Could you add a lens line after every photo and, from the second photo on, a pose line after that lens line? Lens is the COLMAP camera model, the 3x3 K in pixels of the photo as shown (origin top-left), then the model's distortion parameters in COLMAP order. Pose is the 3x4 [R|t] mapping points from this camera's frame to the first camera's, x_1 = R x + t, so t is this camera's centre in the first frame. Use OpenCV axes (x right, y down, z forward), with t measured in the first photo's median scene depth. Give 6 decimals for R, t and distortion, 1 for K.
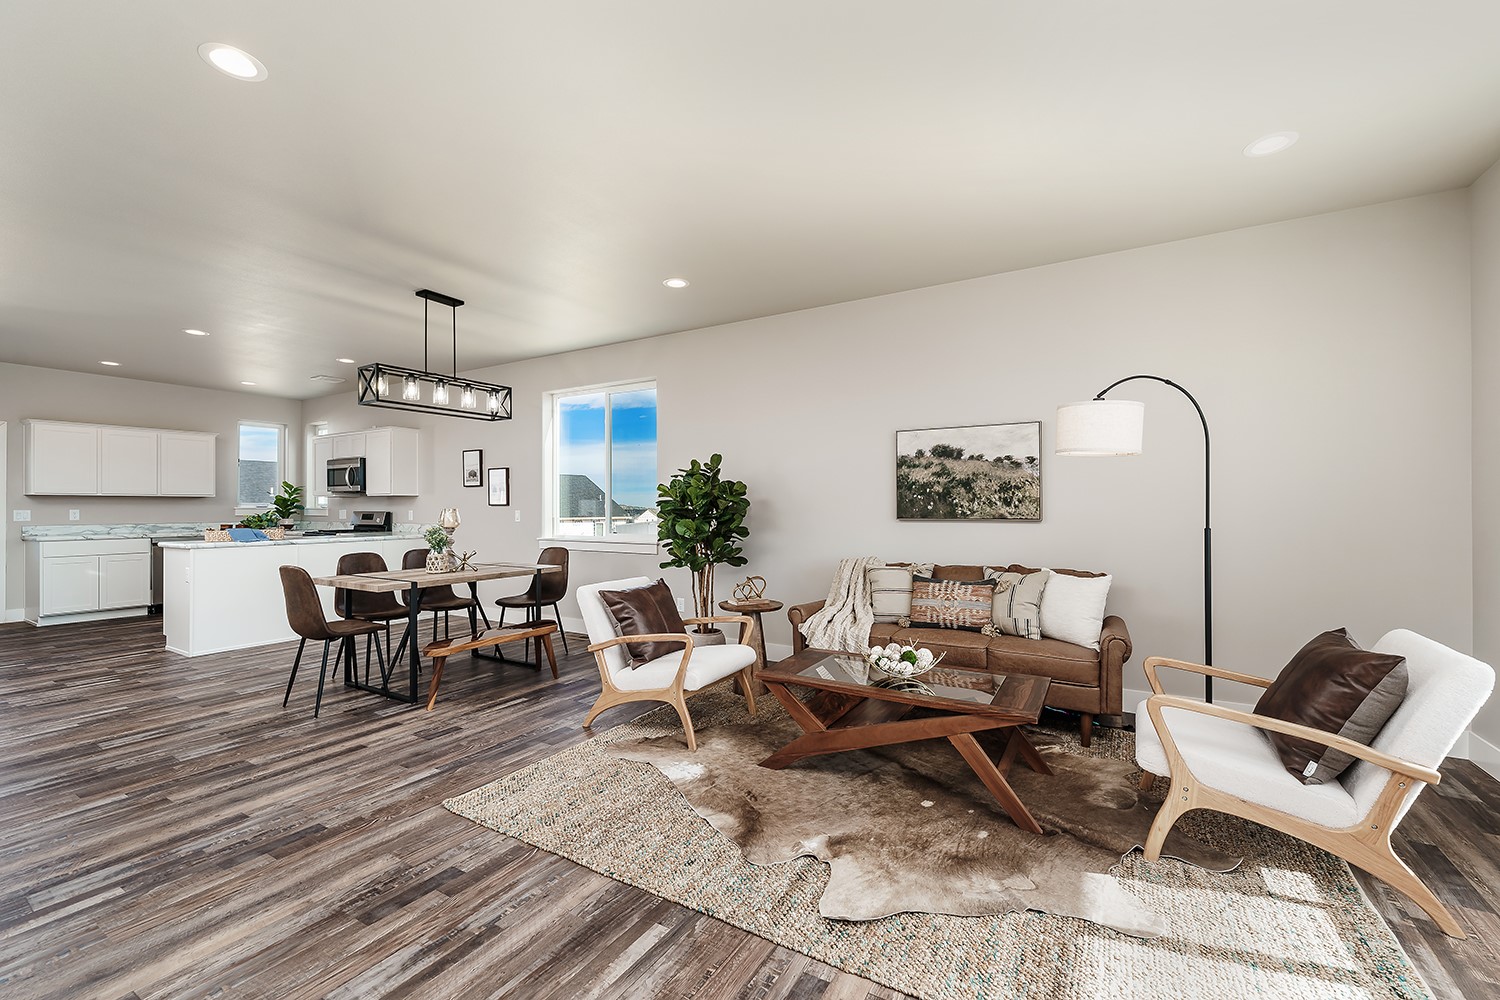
lens RADIAL K [[626.9, 0, 755.0], [0, 626.9, 505.1], [0, 0, 1]] dist [-0.000139, -0.003067]
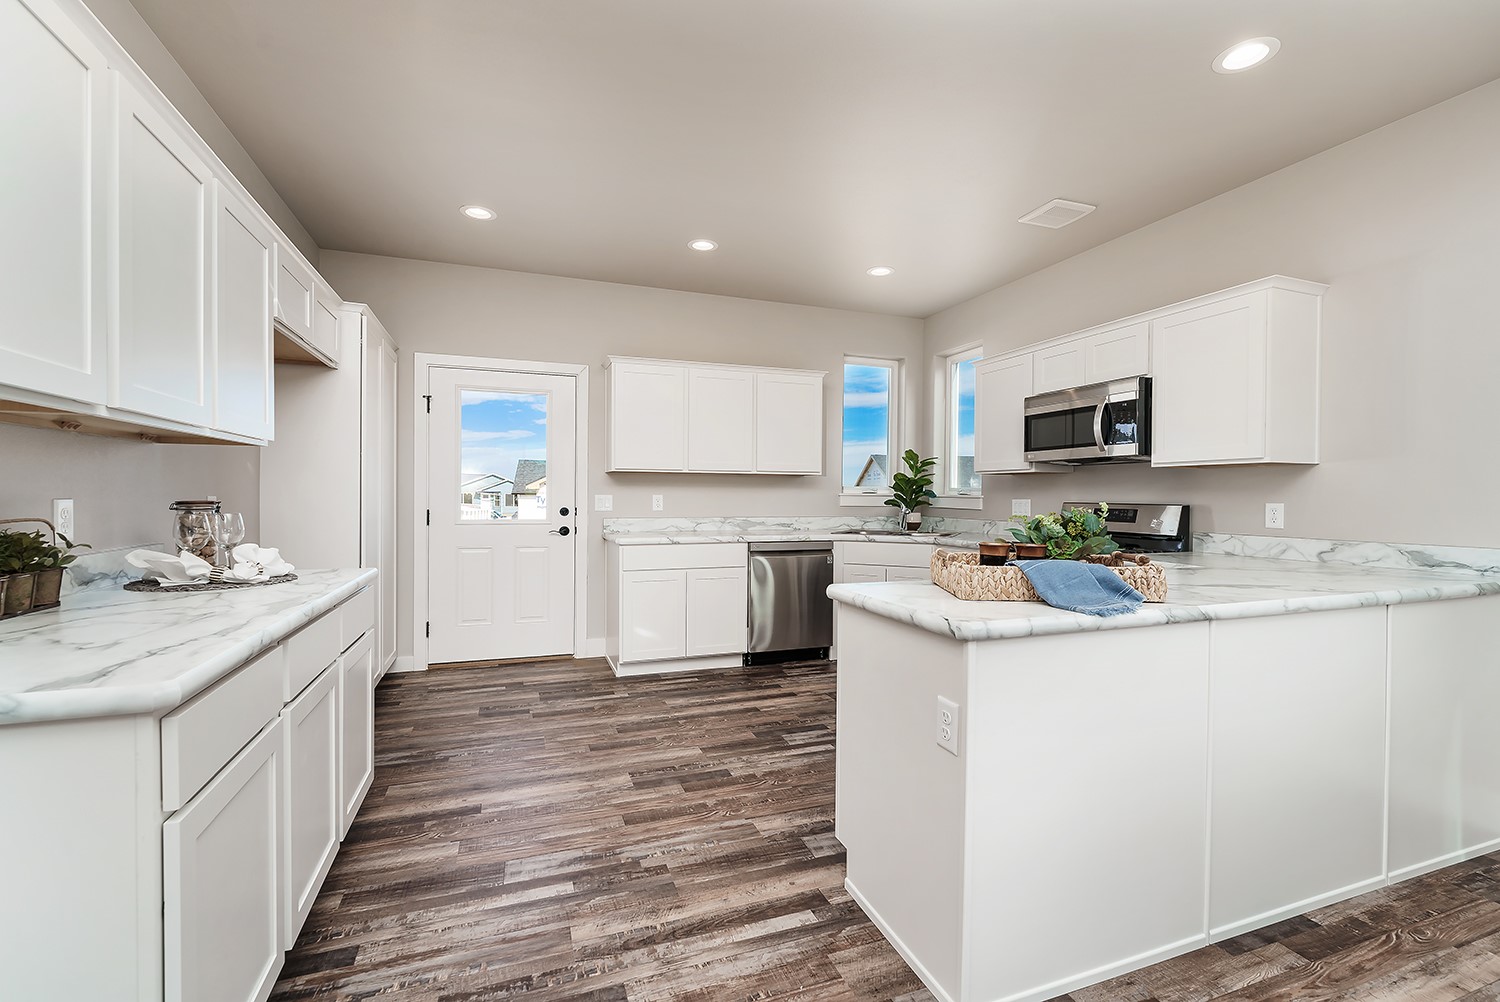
lens RADIAL K [[607.9, 0, 799.9], [0, 607.9, 500.9], [0, 0, 1]] dist [0.000483, 0.000014]
pose [[0.833834, 0.013236, -0.551856, -1.027203], [-0.007392, 0.999891, 0.012813, 0.007671], [0.551965, -0.006604, 0.833841, 0.919685]]
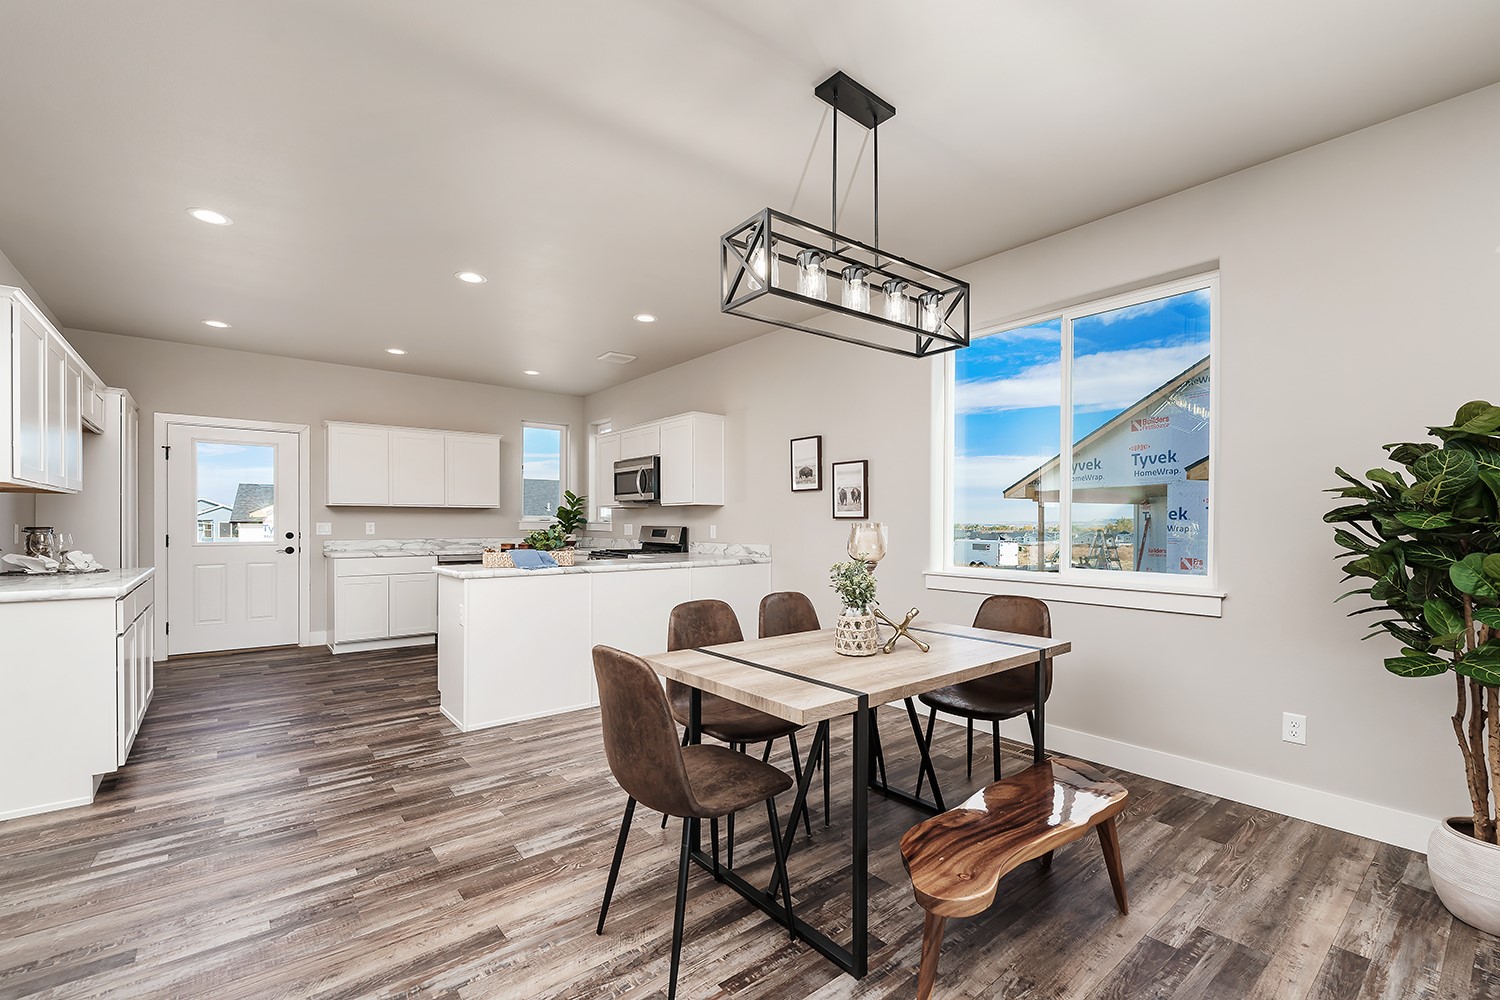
lens RADIAL K [[639.5, 0, 766.4], [0, 639.5, 528.1], [0, 0, 1]] dist [-0.002649, -0.000048]
pose [[0.947506, 0.007113, -0.319659, -0.434376], [-0.003709, 0.999930, 0.011257, 0.005120], [0.319717, -0.009481, 0.947466, 0.528287]]
